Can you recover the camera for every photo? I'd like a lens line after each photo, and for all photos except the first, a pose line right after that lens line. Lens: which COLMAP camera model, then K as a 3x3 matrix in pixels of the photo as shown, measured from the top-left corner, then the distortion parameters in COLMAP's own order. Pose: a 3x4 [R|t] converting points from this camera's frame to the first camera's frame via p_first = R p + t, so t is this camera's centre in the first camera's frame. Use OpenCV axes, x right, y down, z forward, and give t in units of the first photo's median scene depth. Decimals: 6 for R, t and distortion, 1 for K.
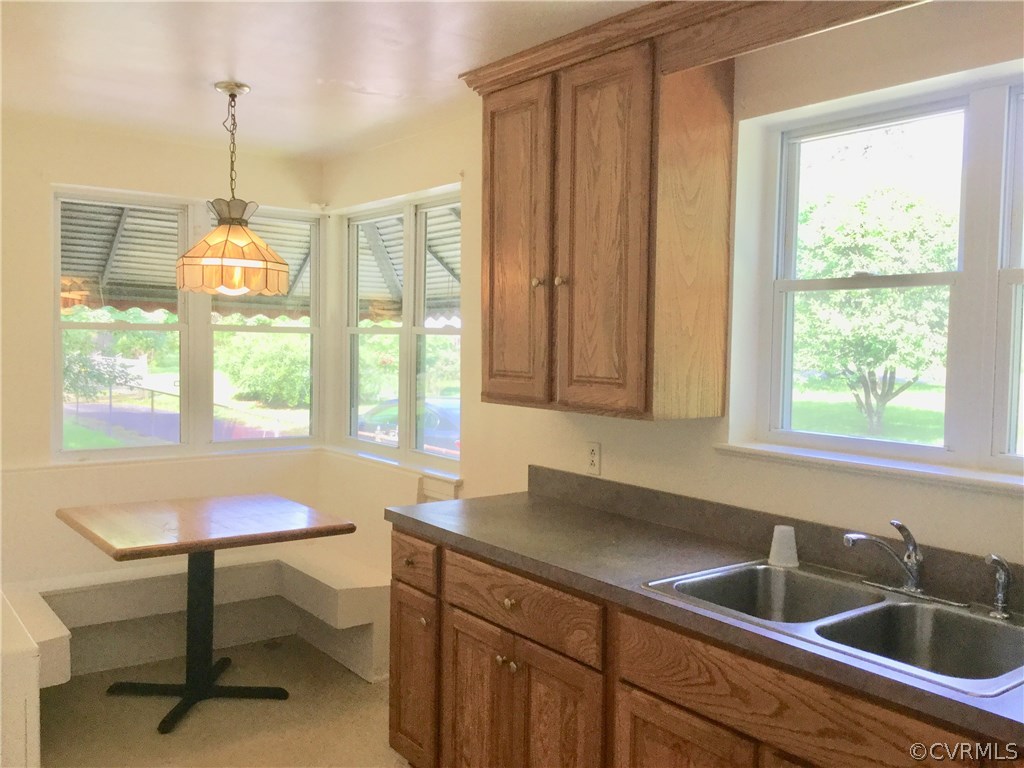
lens RADIAL K [[914.3, 0, 536.6], [0, 914.3, 383.9], [0, 0, 1]] dist [0.045995, -0.002492]
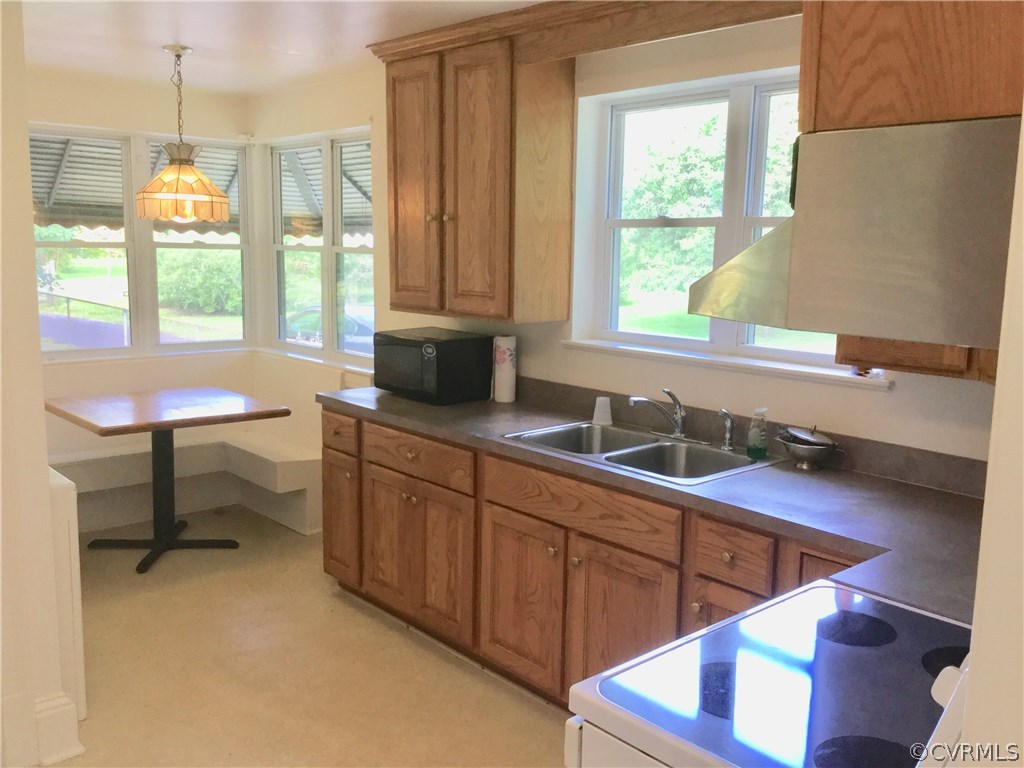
lens RADIAL K [[915.2, 0, 512.0], [0, 915.2, 384.0], [0, 0, 1]] dist [0.120980, -0.252364]
pose [[0.998134, -0.009254, 0.060357, 0.034249], [0.003035, 0.994746, 0.102324, -0.009250], [-0.060987, -0.101950, 0.992918, -0.320469]]
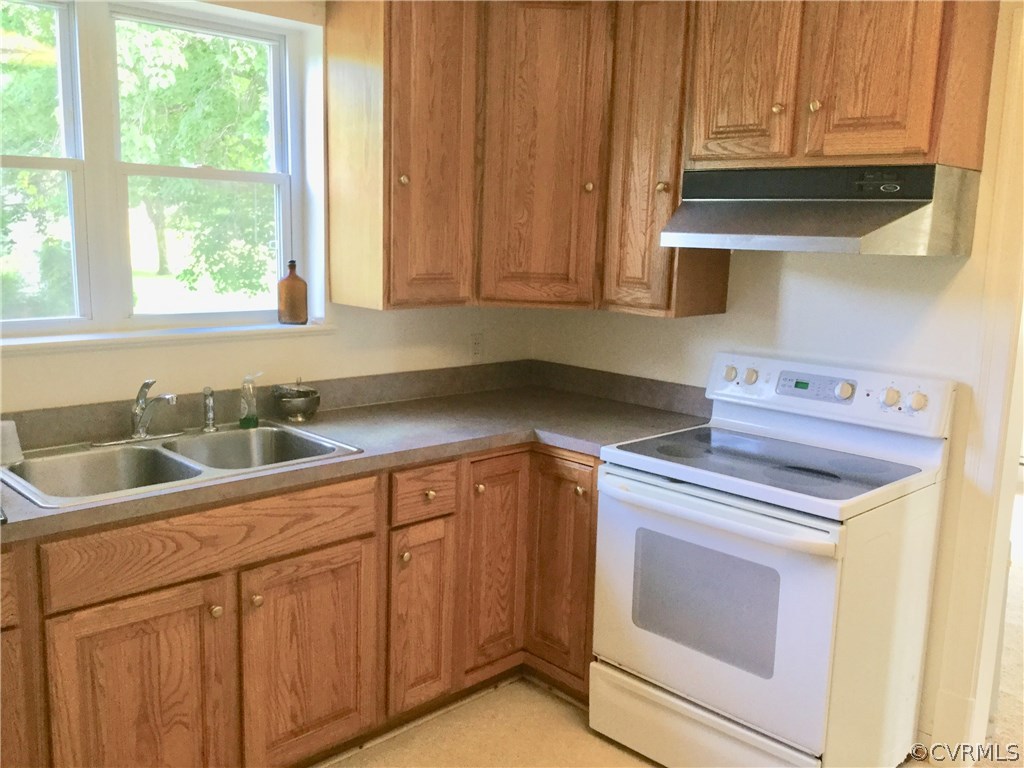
lens RADIAL K [[915.2, 0, 512.0], [0, 915.2, 384.0], [0, 0, 1]] dist [0.120980, -0.252364]
pose [[-0.101067, -0.185851, 0.977366, -0.573391], [0.023877, 0.981661, 0.189136, -0.041955], [-0.994593, 0.042452, -0.094776, 0.457818]]
